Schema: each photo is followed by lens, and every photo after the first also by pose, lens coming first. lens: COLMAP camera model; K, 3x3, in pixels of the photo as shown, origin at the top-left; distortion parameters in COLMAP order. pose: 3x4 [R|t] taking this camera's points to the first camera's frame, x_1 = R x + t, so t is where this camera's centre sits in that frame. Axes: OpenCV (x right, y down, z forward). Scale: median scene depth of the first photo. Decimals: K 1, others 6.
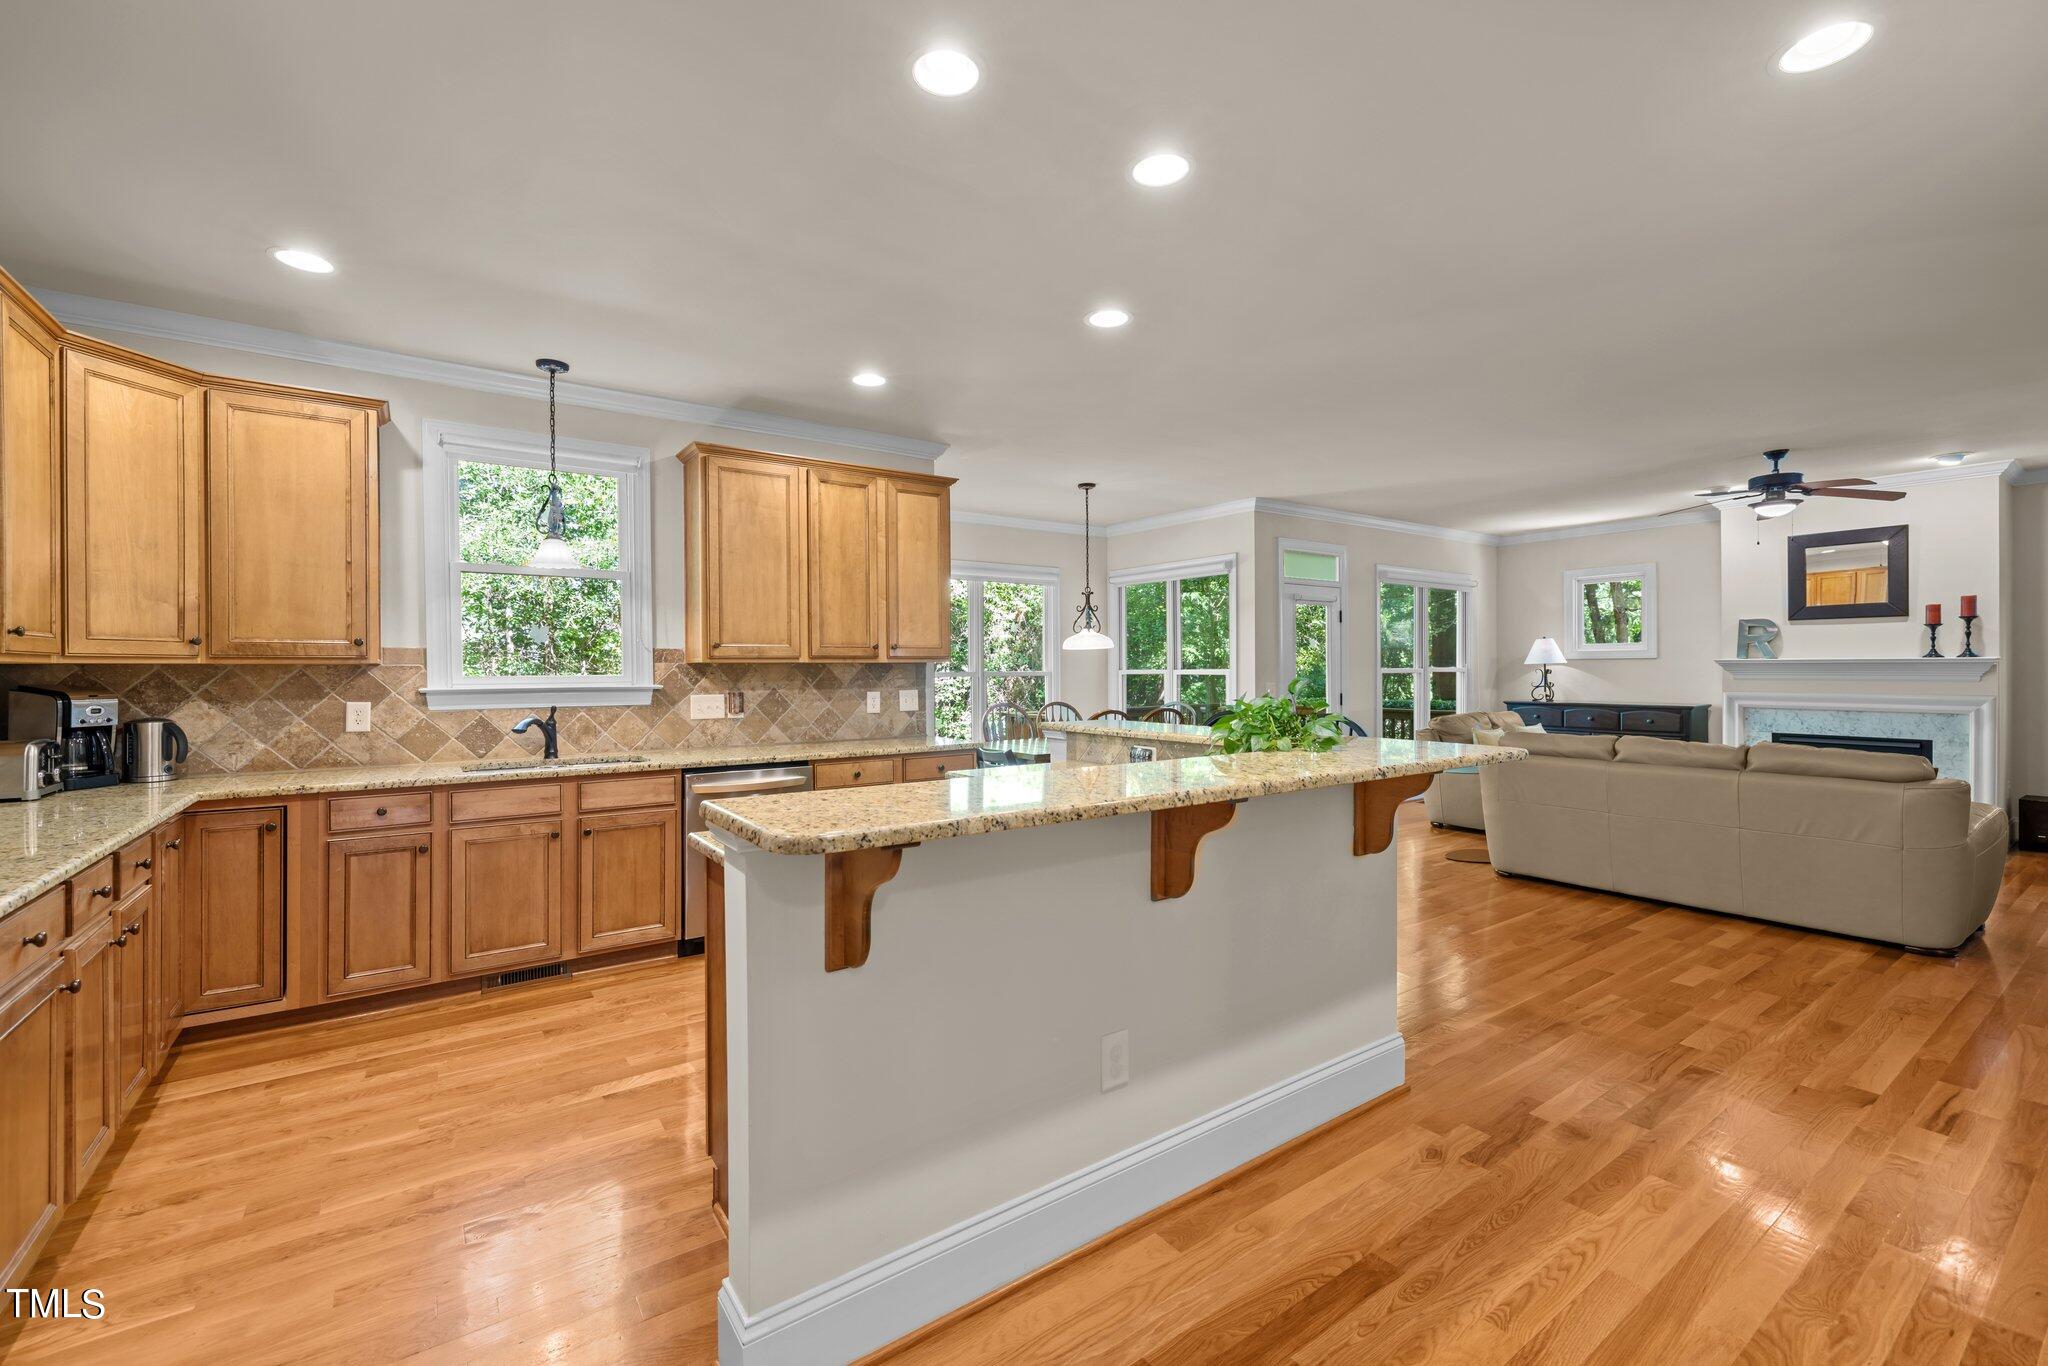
lens RADIAL K [[856.2, 0, 1012.2], [0, 856.2, 666.0], [0, 0, 1]] dist [0.003625, 0.000449]
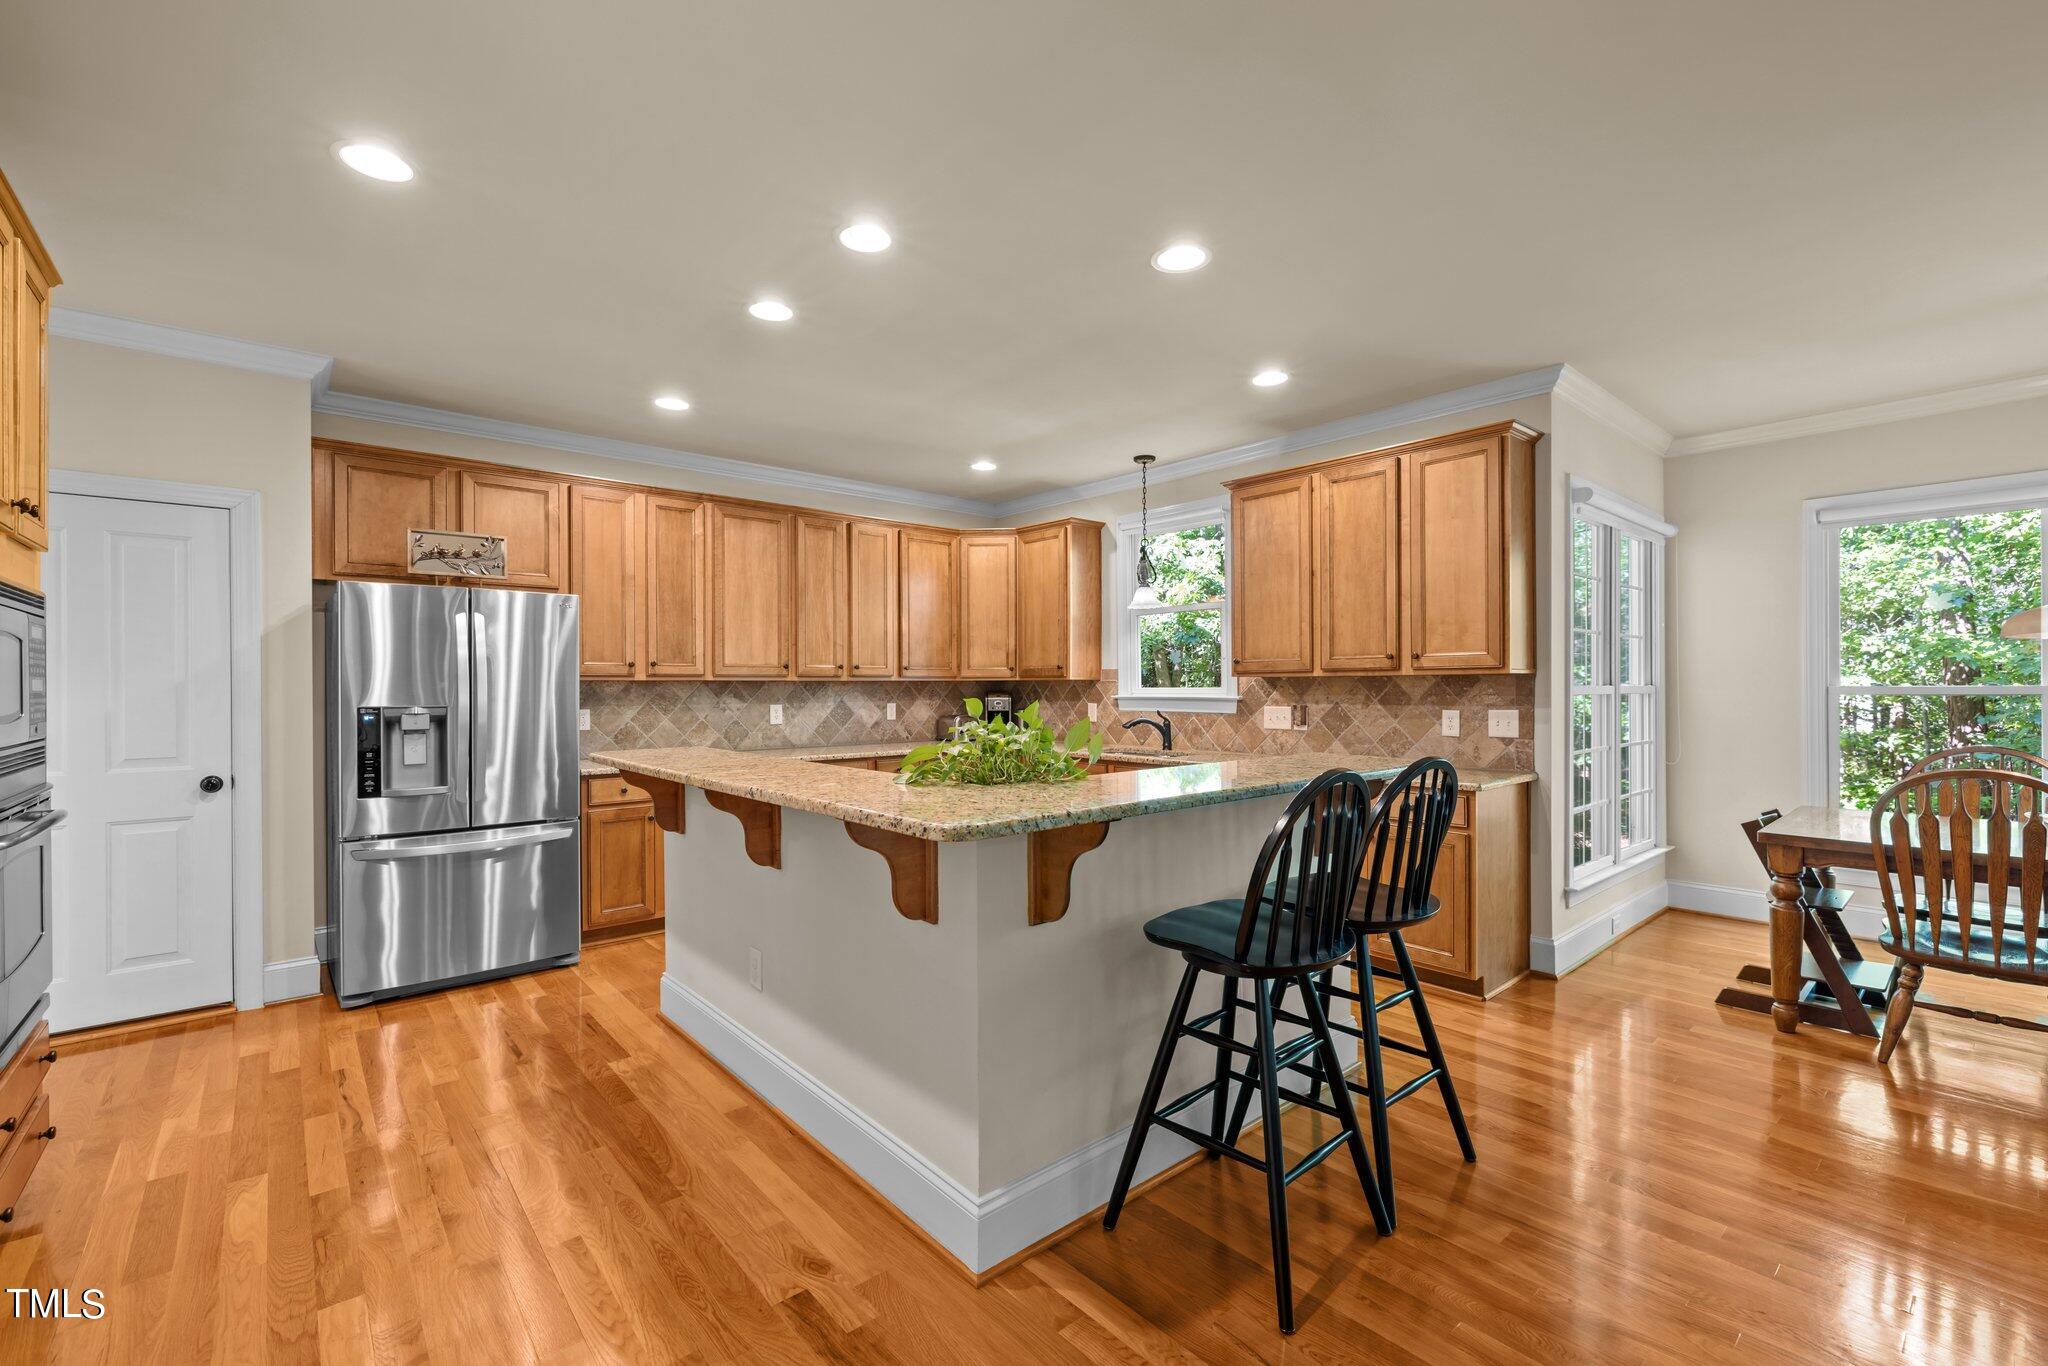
lens RADIAL K [[869.1, 0, 1024.0], [0, 869.1, 683.0], [0, 0, 1]] dist [-0.001371, -0.000018]
pose [[0.105315, 0.002113, -0.994437, 0.620189], [0.007254, 0.999970, 0.002893, -0.001129], [0.994412, -0.007518, 0.105296, 0.511192]]
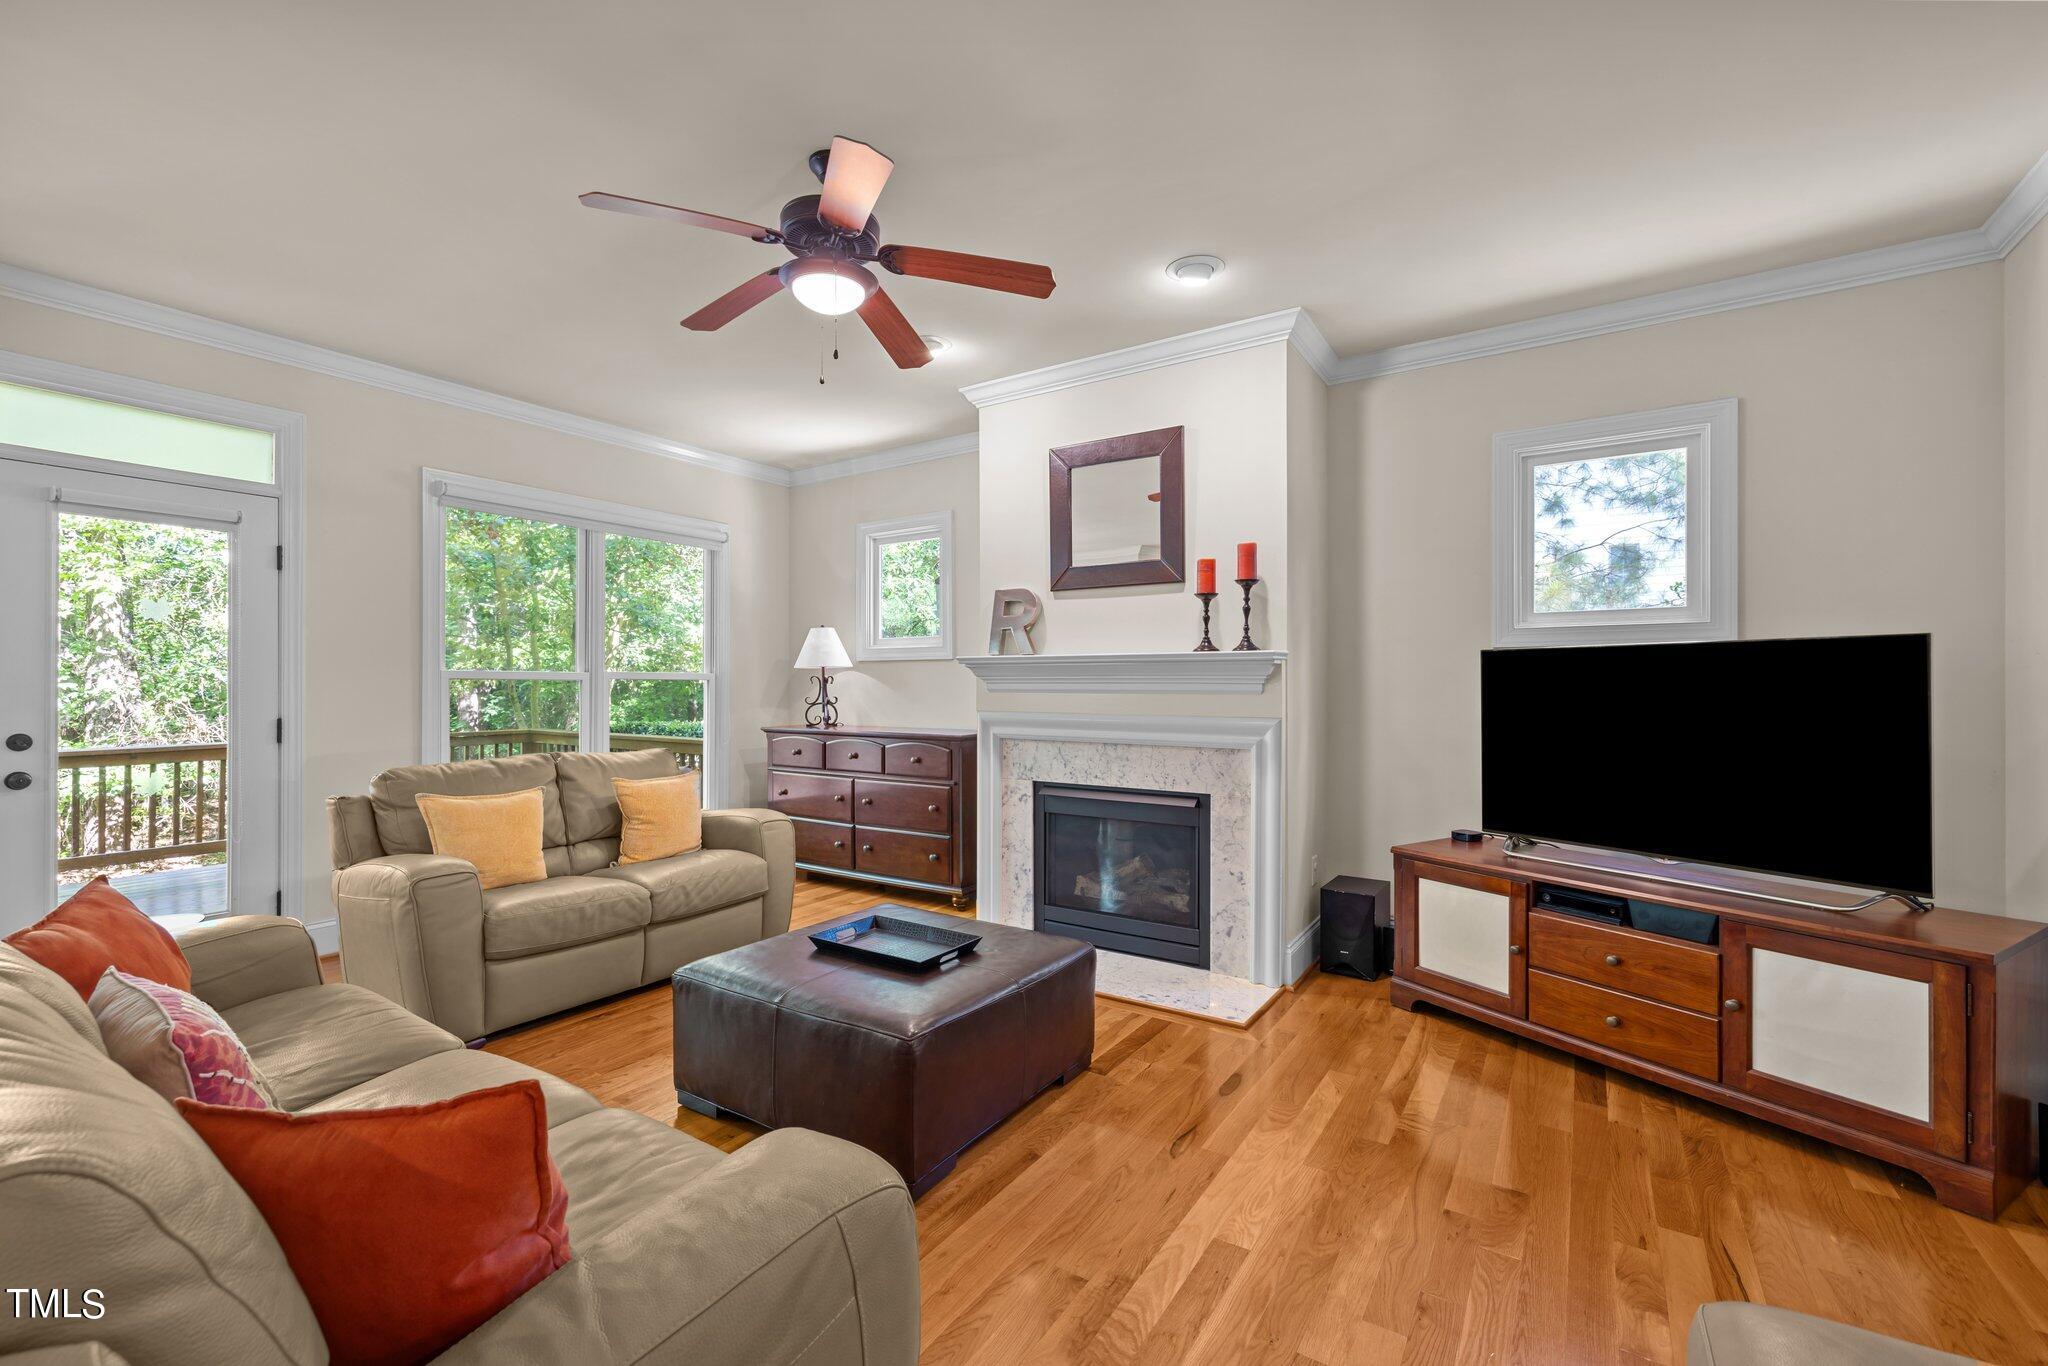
lens RADIAL K [[846.1, 0, 1024.0], [0, 846.1, 683.0], [0, 0, 1]] dist [0.000102, -0.000060]
pose [[0.932329, 0.008548, 0.361511, 0.915278], [-0.007662, 0.999963, -0.003885, 0.017224], [-0.361531, 0.000852, 0.932360, 0.627713]]
